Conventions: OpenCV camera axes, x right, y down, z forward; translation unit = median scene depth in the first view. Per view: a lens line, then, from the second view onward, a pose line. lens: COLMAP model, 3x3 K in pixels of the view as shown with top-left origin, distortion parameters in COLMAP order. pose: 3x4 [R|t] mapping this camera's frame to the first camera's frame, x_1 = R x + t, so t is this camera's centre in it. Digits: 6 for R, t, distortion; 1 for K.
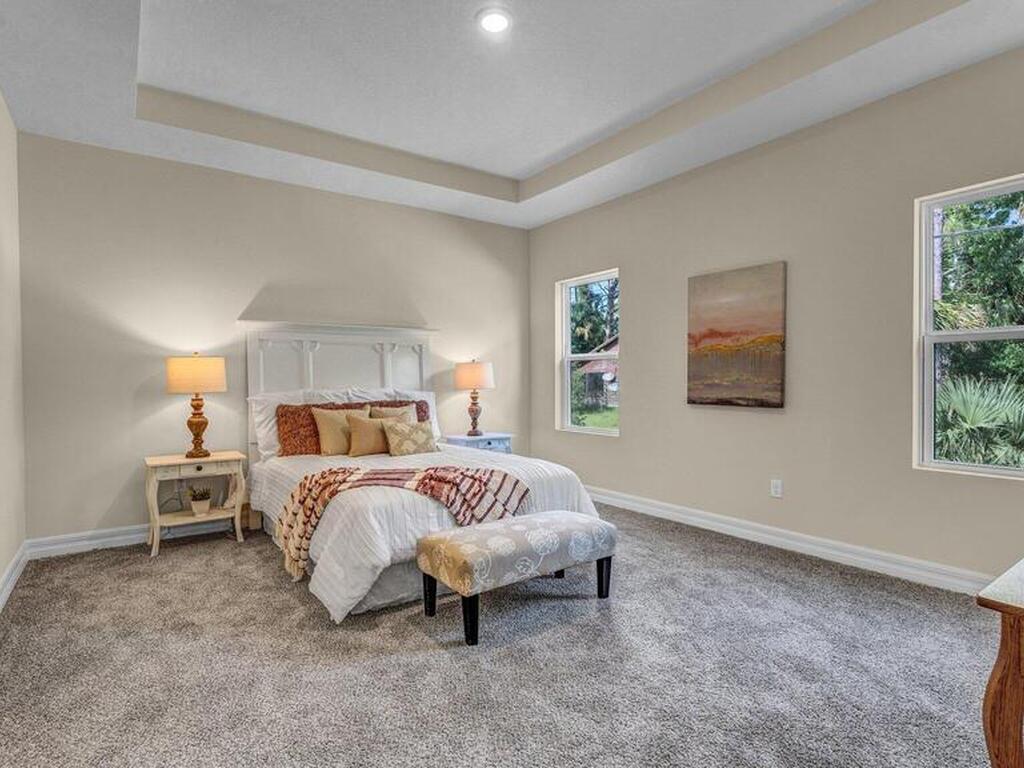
lens RADIAL K [[537.8, 0, 512.0], [0, 537.8, 384.0], [0, 0, 1]] dist [-0.001353, -0.000394]
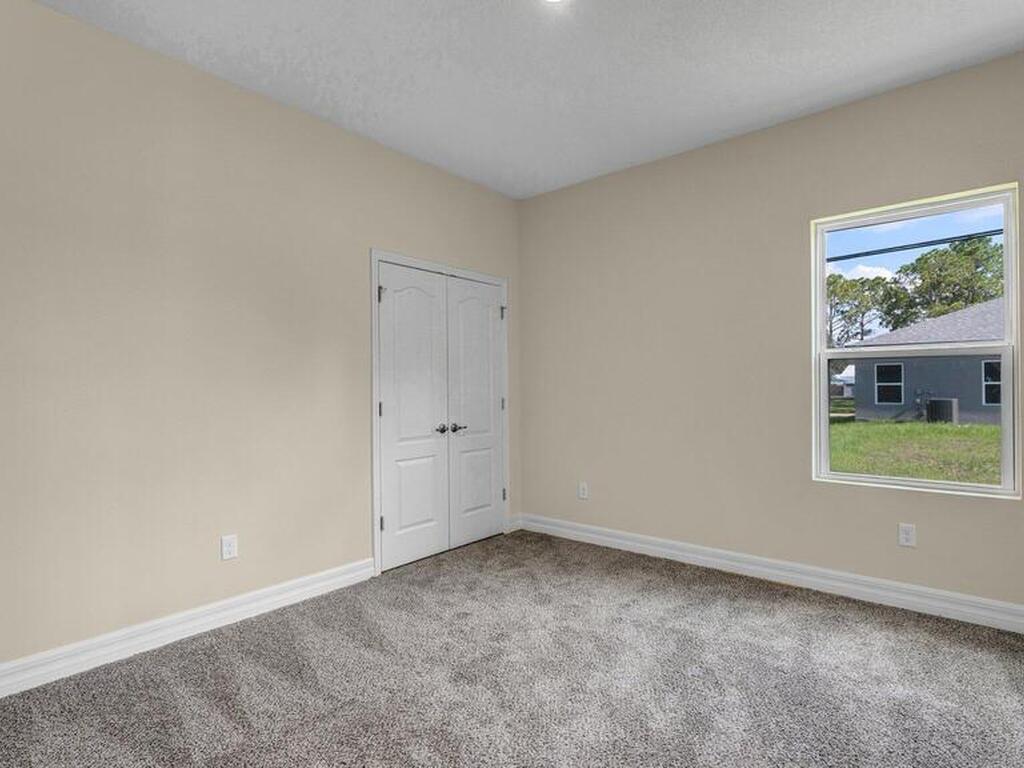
lens RADIAL K [[554.1, 0, 512.0], [0, 554.1, 384.0], [0, 0, 1]] dist [0.001088, -0.000329]
pose [[0.972220, 0.007426, 0.233950, -0.069594], [-0.002054, 0.999729, -0.023198, -0.000815], [-0.234059, 0.022073, 0.971972, 0.096256]]
